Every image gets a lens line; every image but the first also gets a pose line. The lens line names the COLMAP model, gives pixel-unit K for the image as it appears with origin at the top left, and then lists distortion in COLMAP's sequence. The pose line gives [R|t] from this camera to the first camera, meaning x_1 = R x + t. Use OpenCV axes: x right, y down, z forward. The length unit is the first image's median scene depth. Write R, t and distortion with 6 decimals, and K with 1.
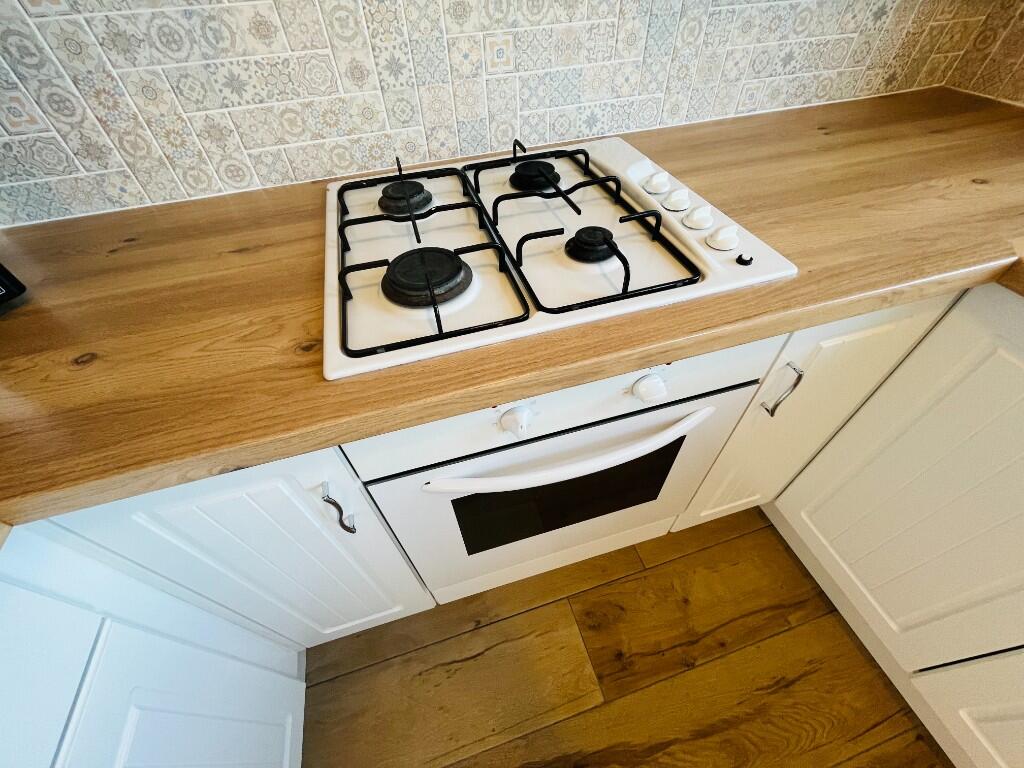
lens RADIAL K [[416.7, 0, 509.9], [0, 416.7, 381.9], [0, 0, 1]] dist [-0.002651, 0.000018]
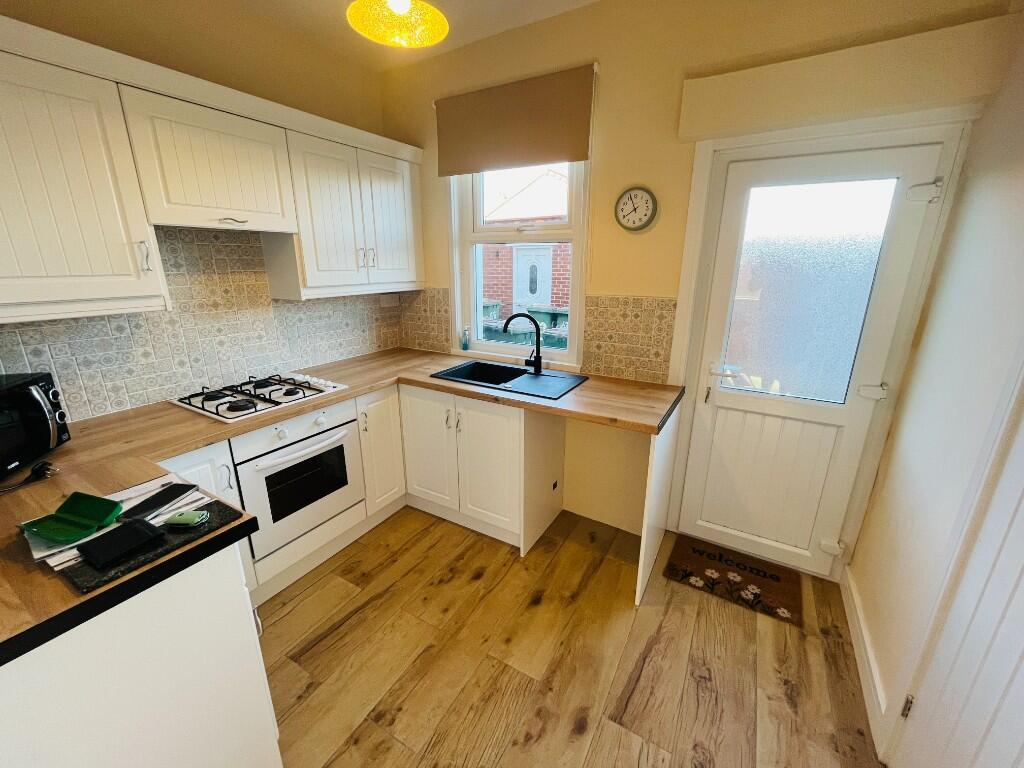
lens RADIAL K [[416.7, 0, 509.1], [0, 416.7, 382.6], [0, 0, 1]] dist [-0.002651, 0.000018]
pose [[0.728316, -0.150929, 0.668414, -0.643814], [0.485075, 0.802534, -0.347333, 1.381710], [-0.484002, 0.577199, 0.657710, -1.807133]]
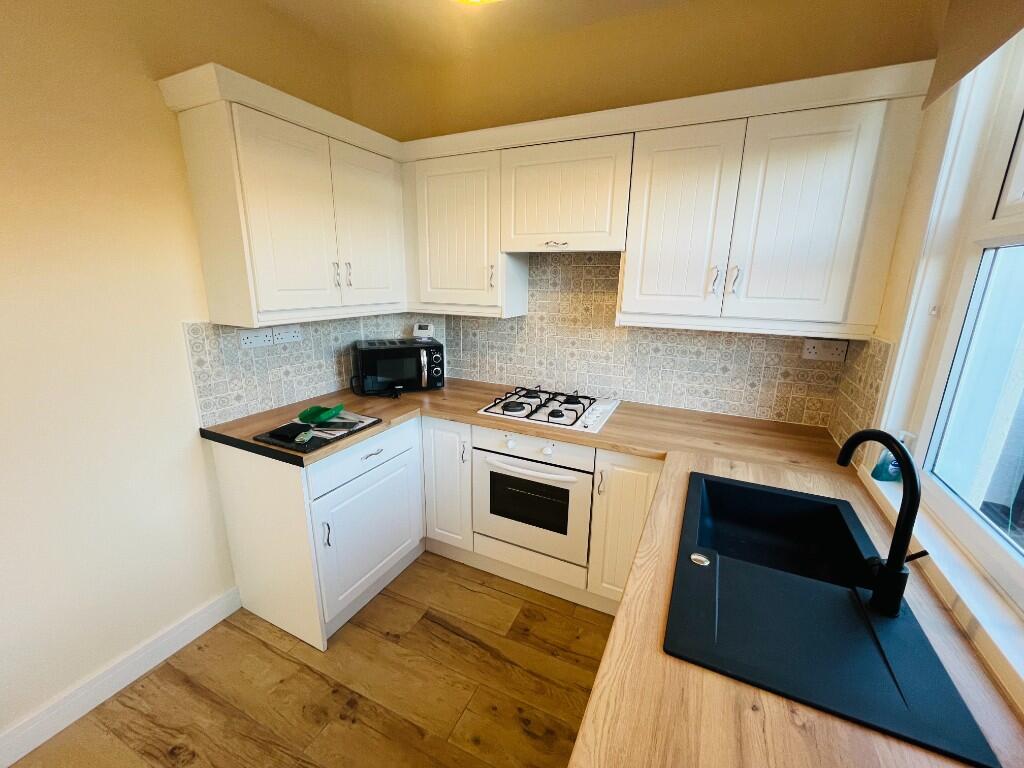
lens RADIAL K [[416.7, 0, 510.6], [0, 416.7, 382.9], [0, 0, 1]] dist [-0.002651, 0.000018]
pose [[0.743097, 0.214137, -0.633997, 1.640381], [-0.523652, 0.775957, -0.351679, 0.710906], [0.416647, 0.593326, 0.688745, -1.354196]]
